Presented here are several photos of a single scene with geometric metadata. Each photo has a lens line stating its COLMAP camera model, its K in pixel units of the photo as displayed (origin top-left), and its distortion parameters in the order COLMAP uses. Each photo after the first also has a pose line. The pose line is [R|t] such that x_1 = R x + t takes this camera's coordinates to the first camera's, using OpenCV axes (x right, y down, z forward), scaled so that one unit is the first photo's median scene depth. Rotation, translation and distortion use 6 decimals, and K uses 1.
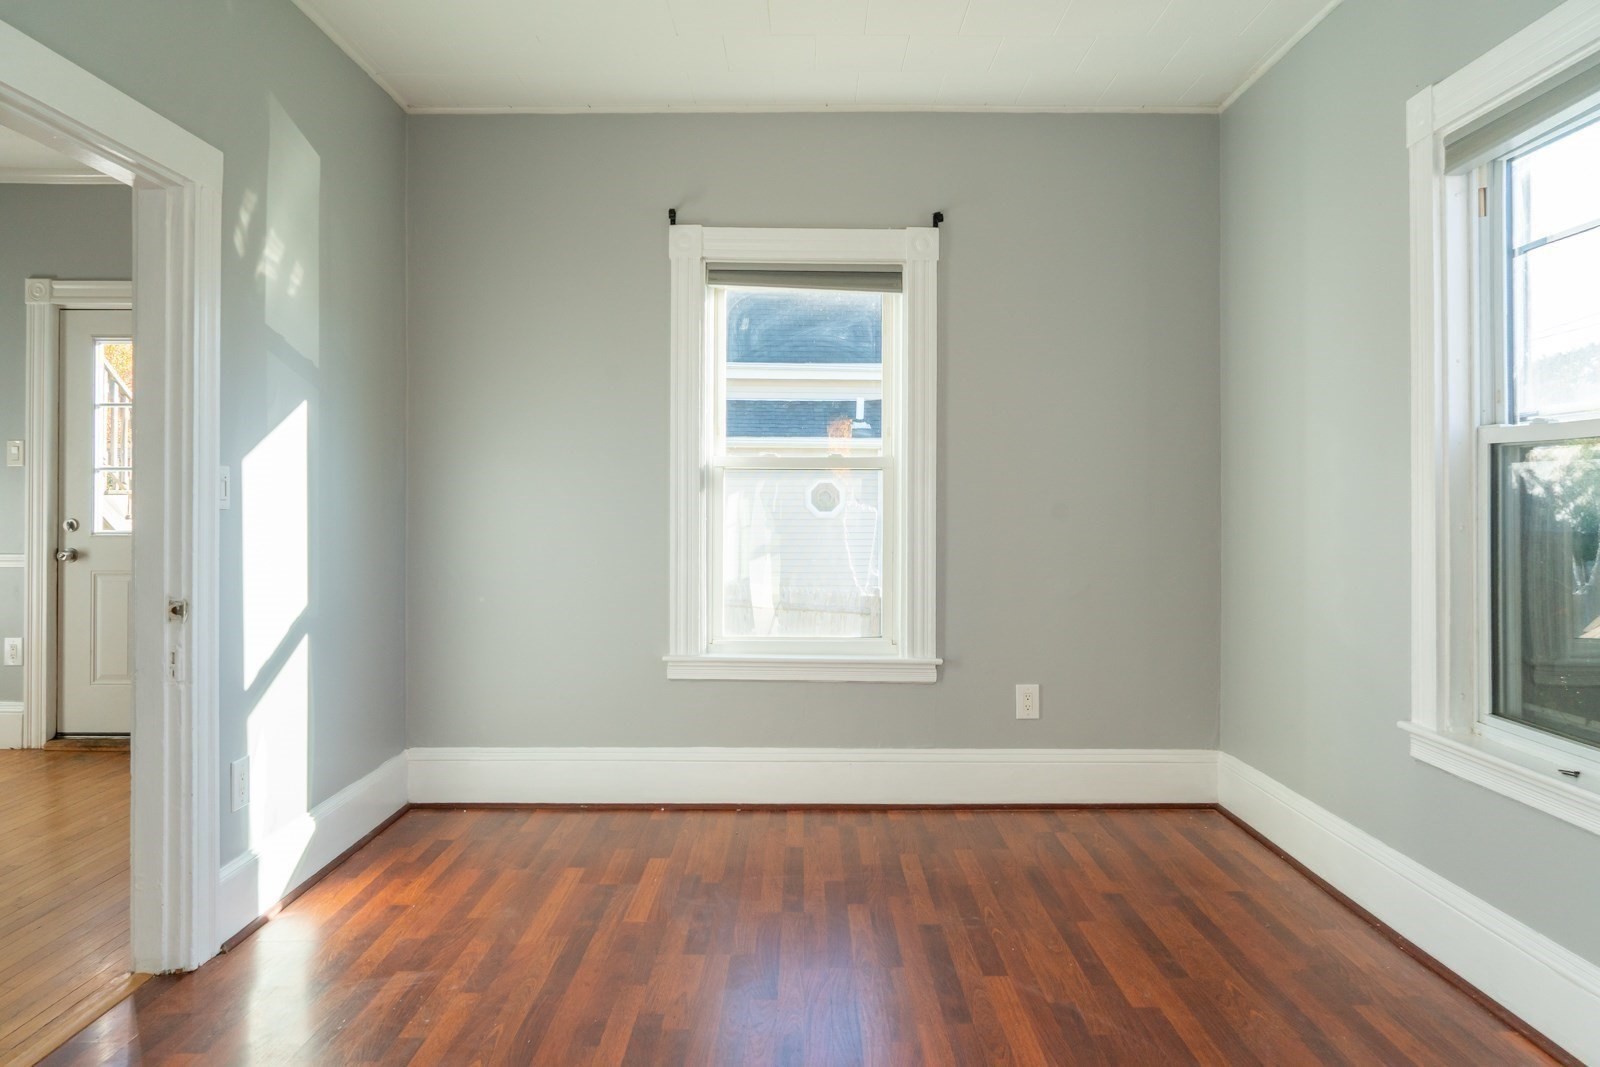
lens RADIAL K [[1089.7, 0, 800.0], [0, 1089.7, 533.5], [0, 0, 1]] dist [-0.006218, -0.001264]
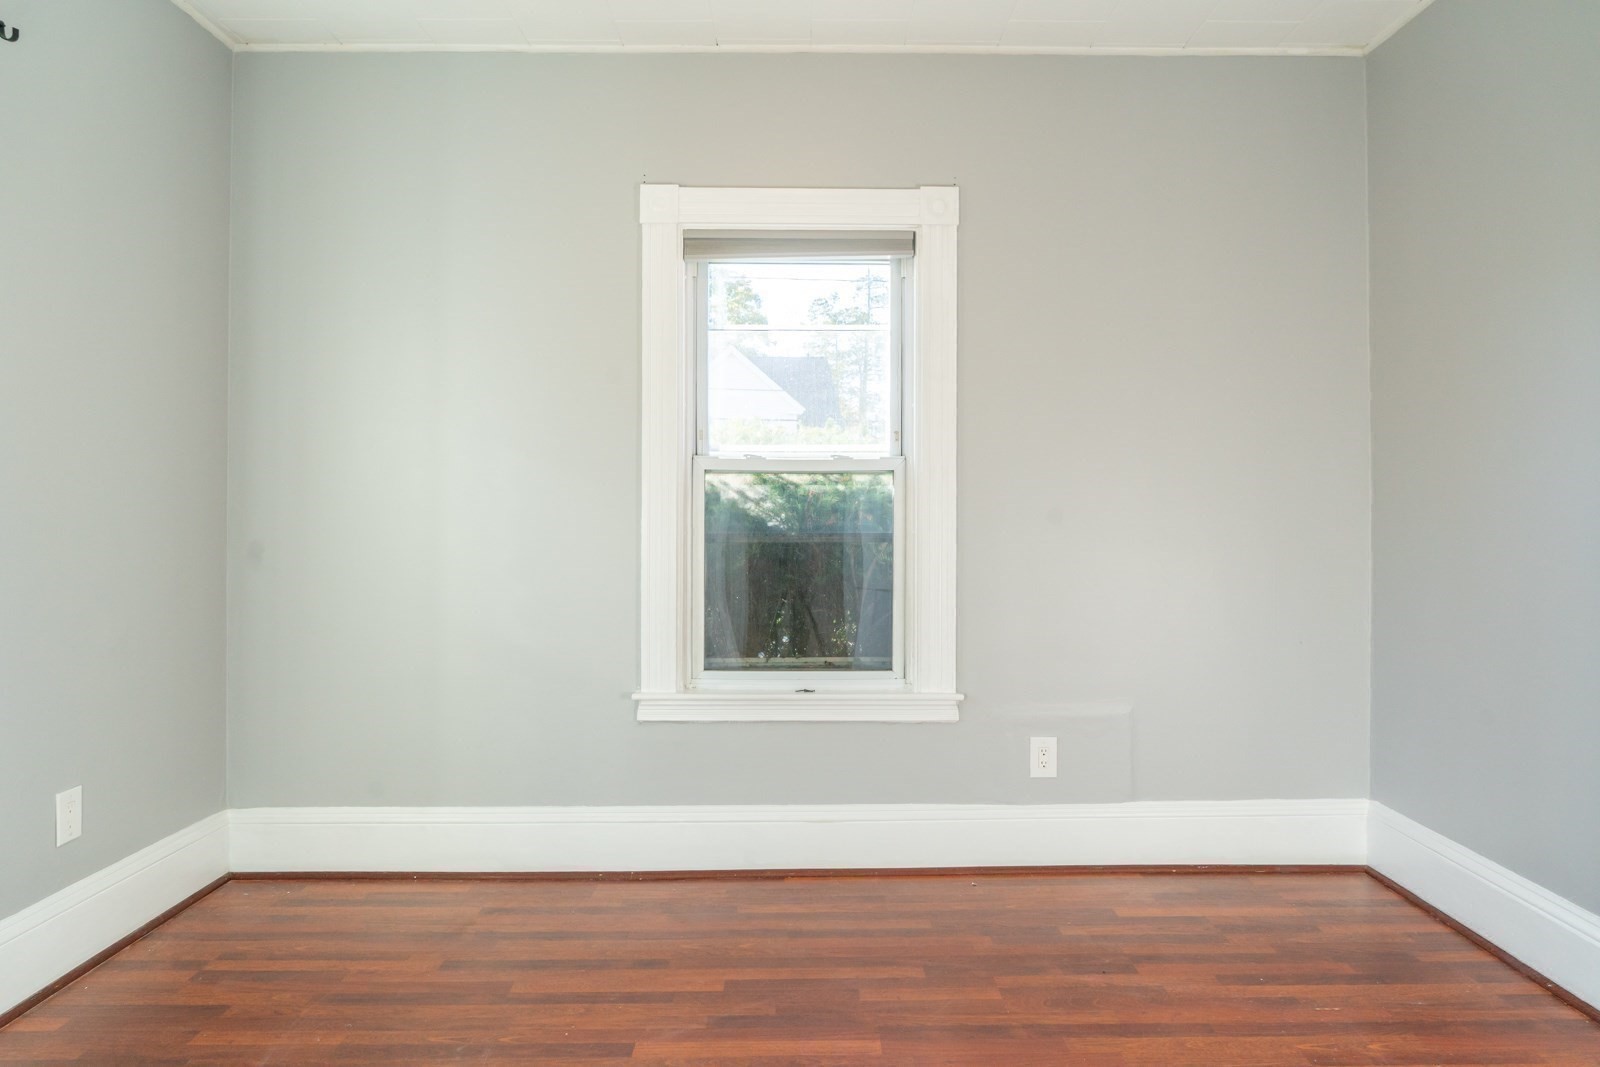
lens RADIAL K [[1089.7, 0, 800.0], [0, 1089.7, 533.5], [0, 0, 1]] dist [-0.006218, -0.001264]
pose [[-0.022784, -0.010301, 0.999687, -0.705964], [0.025912, 0.999605, 0.010891, -0.014608], [-0.999405, 0.026152, -0.022508, 0.891708]]
